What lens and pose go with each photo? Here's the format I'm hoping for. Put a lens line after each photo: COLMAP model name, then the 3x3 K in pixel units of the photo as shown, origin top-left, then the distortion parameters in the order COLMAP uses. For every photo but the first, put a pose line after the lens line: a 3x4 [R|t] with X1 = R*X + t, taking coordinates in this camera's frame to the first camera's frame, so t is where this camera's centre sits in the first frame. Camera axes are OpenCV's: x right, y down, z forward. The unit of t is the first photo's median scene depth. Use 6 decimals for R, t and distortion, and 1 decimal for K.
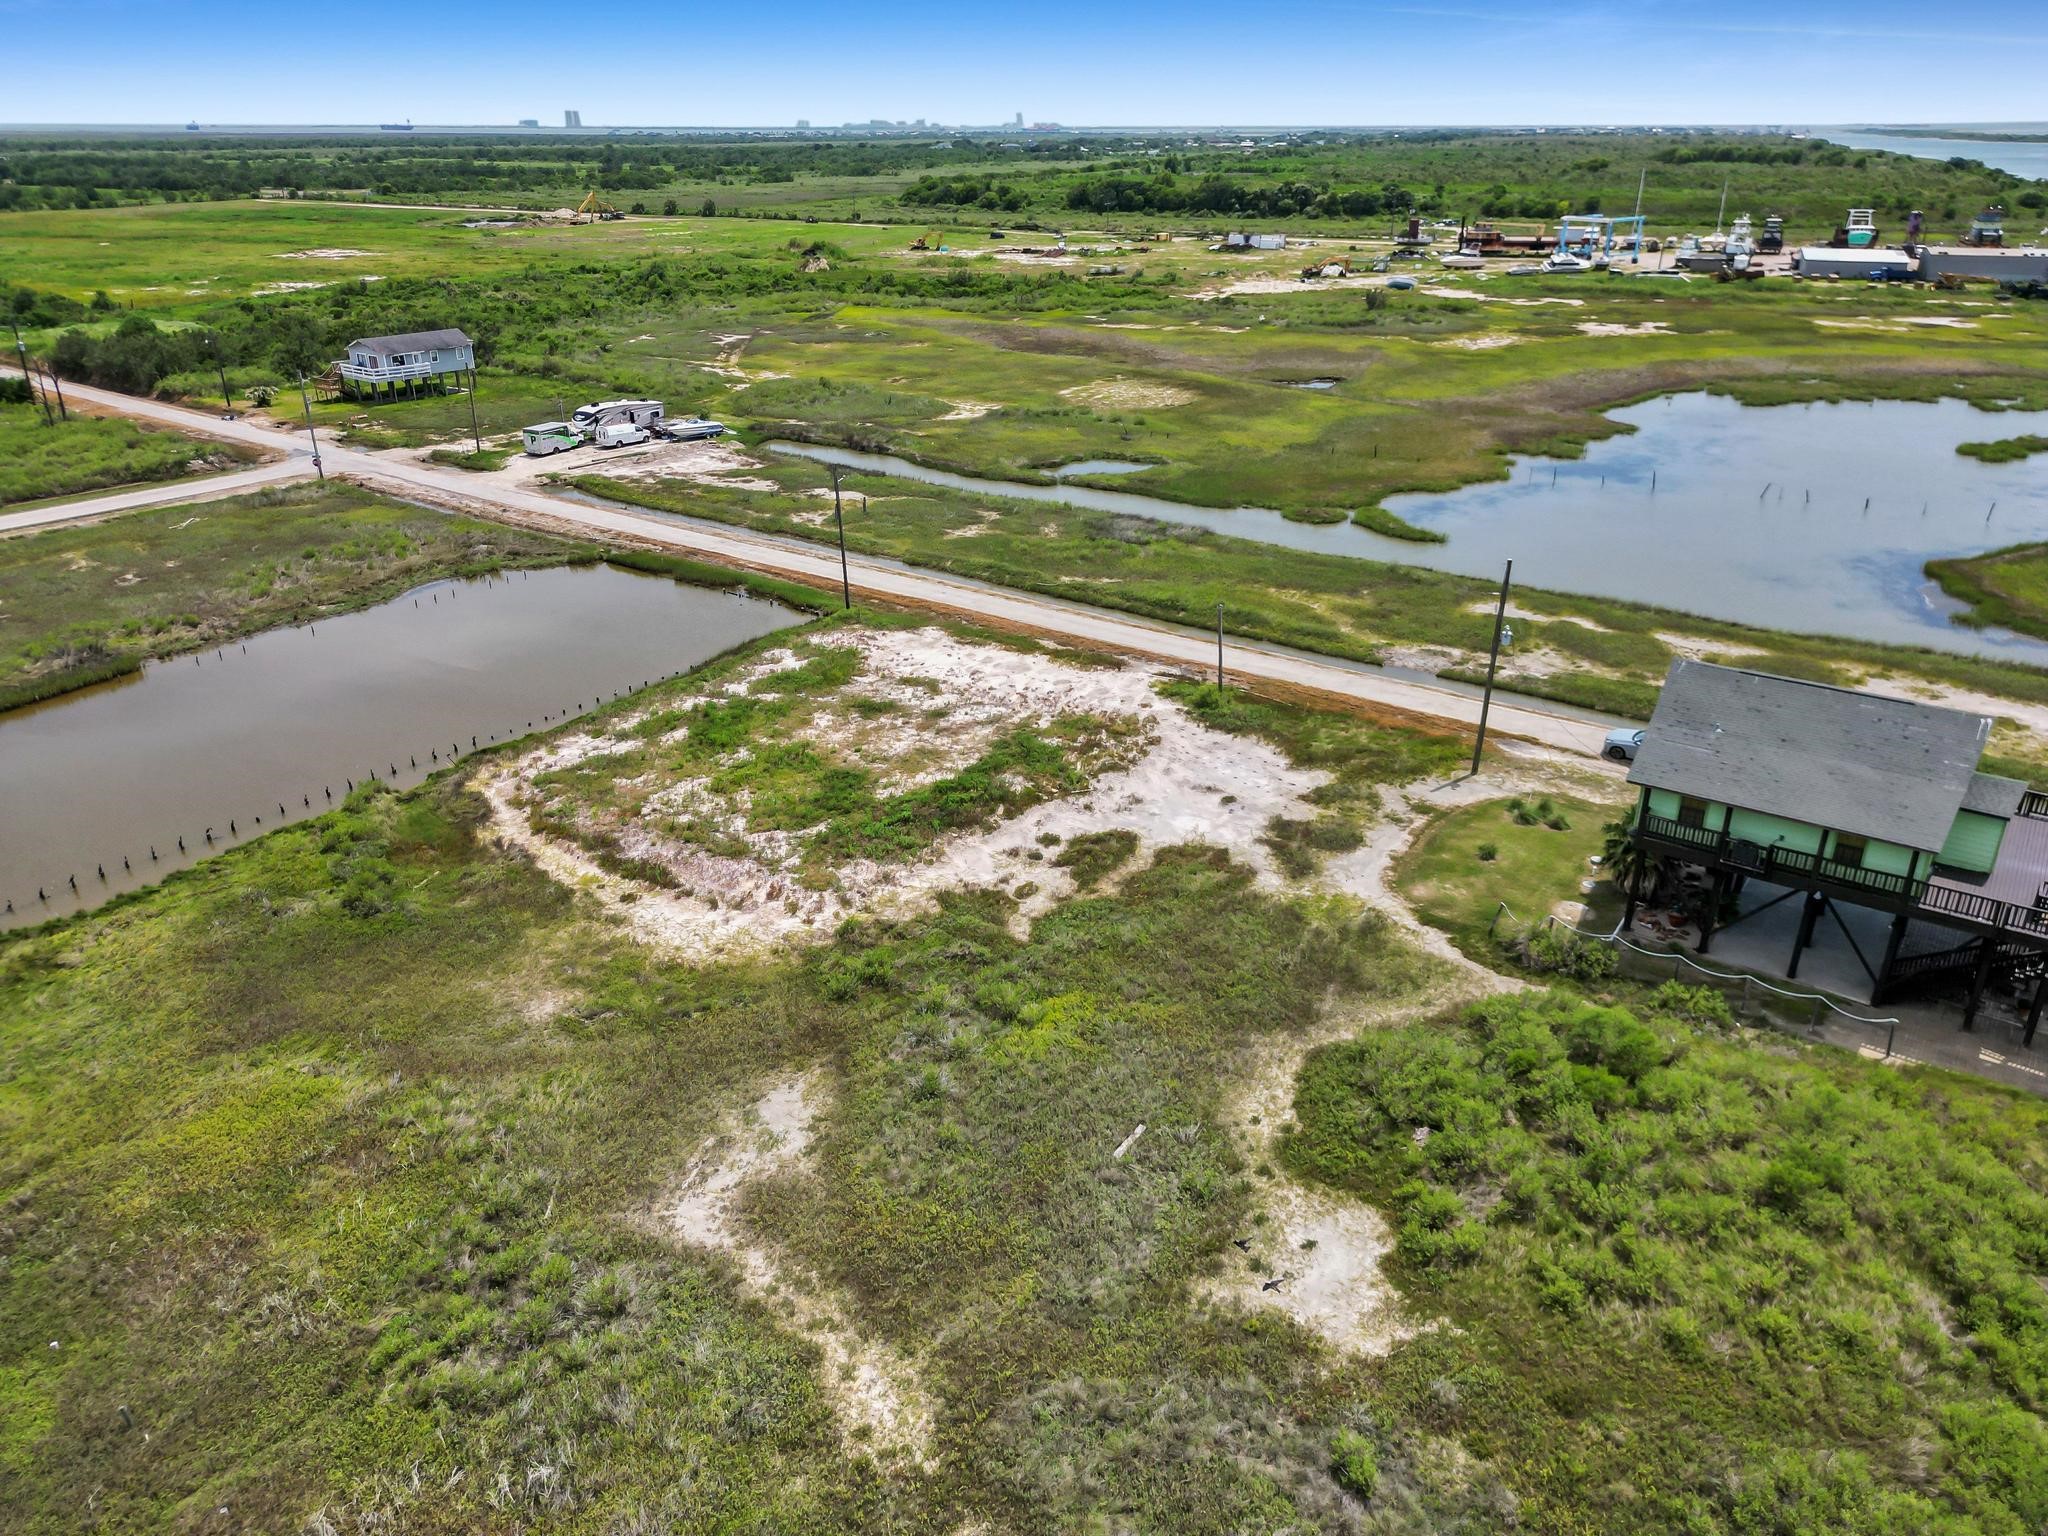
lens RADIAL K [[1435.8, 0, 1018.4], [0, 1435.8, 767.4], [0, 0, 1]] dist [0.076818, -0.073487]
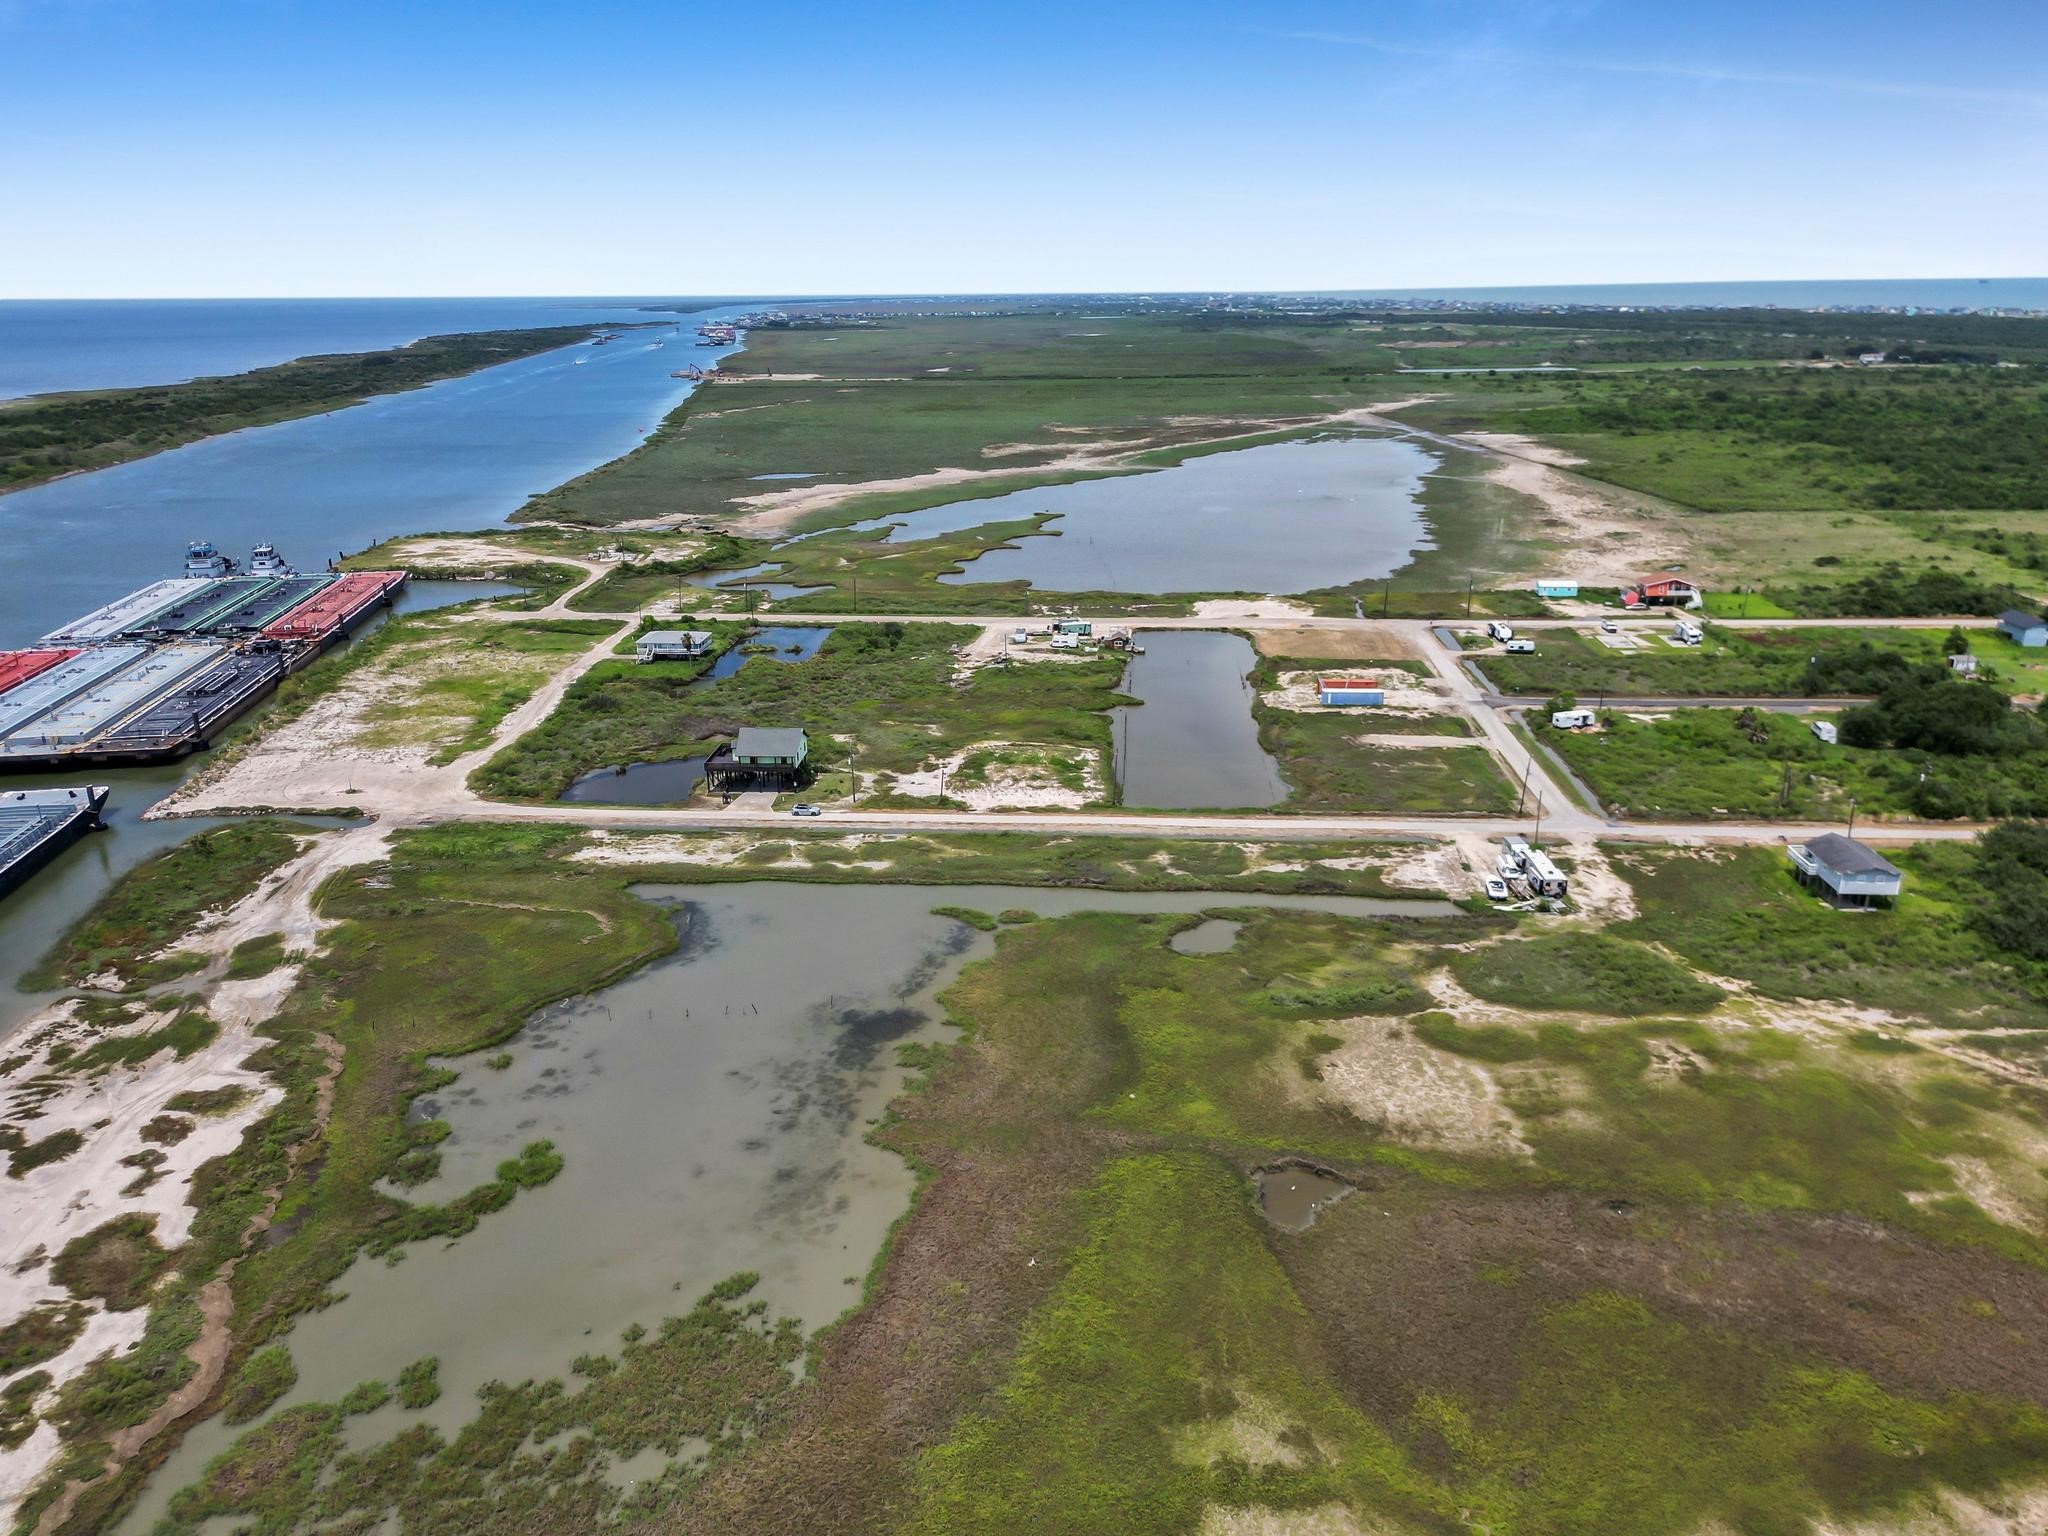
lens RADIAL K [[1461.6, 0, 1012.9], [0, 1461.6, 765.1], [0, 0, 1]] dist [0.083789, -0.078105]
pose [[-0.847618, 0.171873, -0.502000, 1.470592], [-0.204322, 0.767405, 0.607735, -1.903188], [0.489691, 0.617696, -0.615349, 2.799200]]
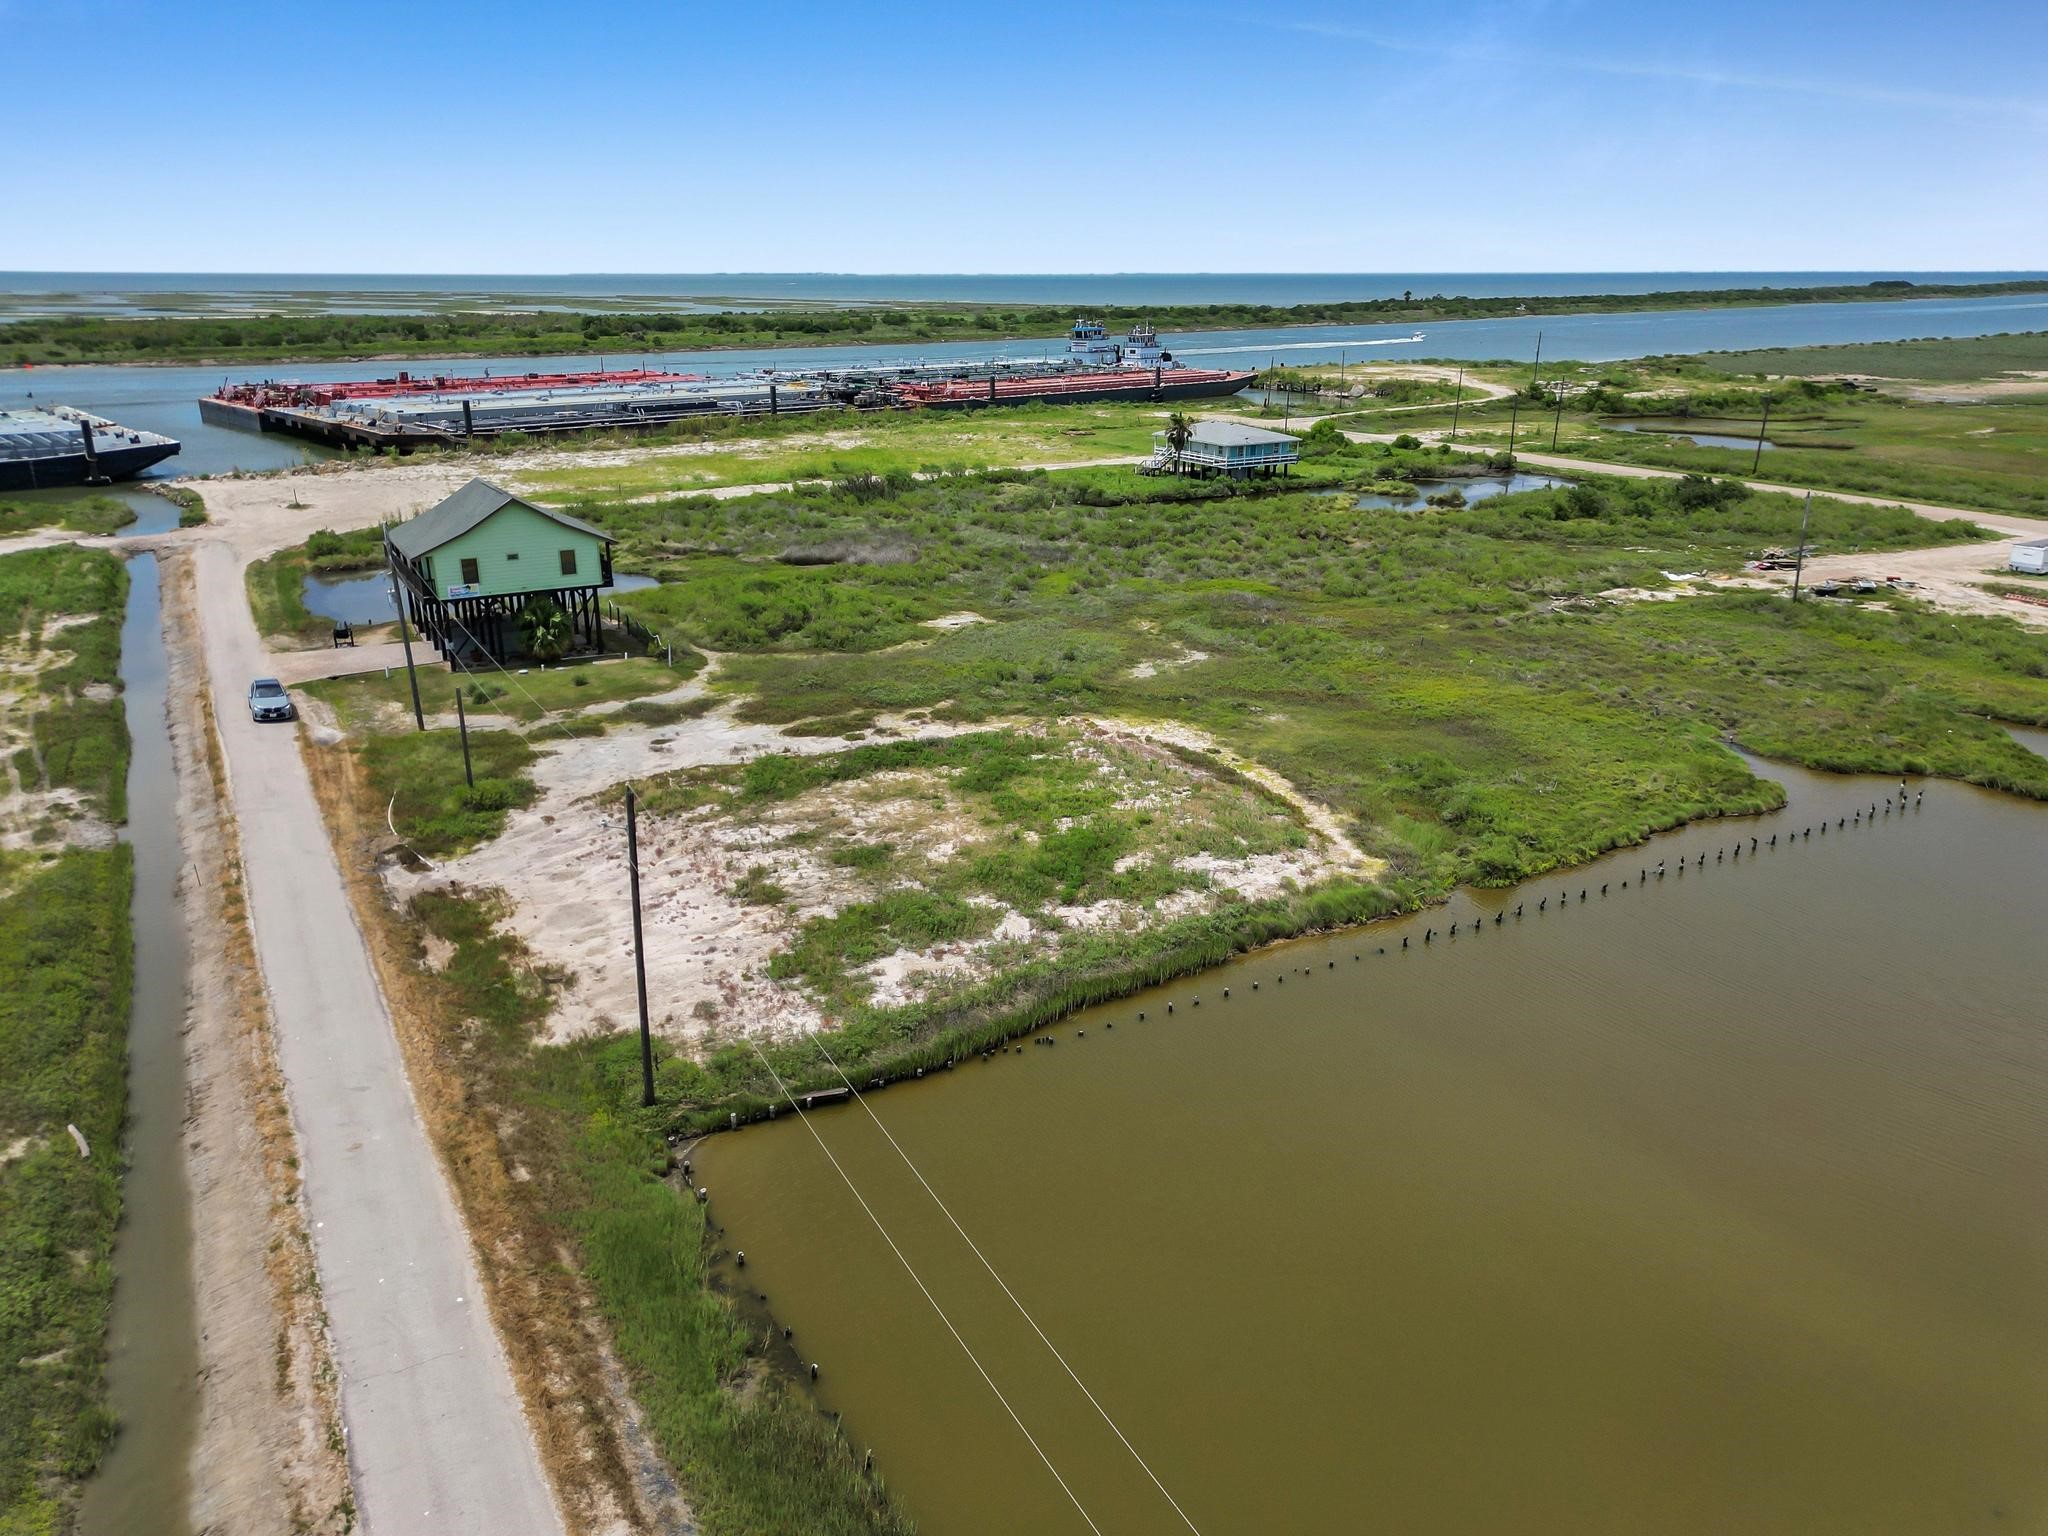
lens RADIAL K [[1435.8, 0, 1018.4], [0, 1435.8, 767.4], [0, 0, 1]] dist [0.076818, -0.073487]
pose [[-0.913160, -0.131678, 0.385746, -0.431006], [0.164358, 0.747076, 0.644099, -0.513841], [-0.372995, 0.651566, -0.660558, 1.369769]]
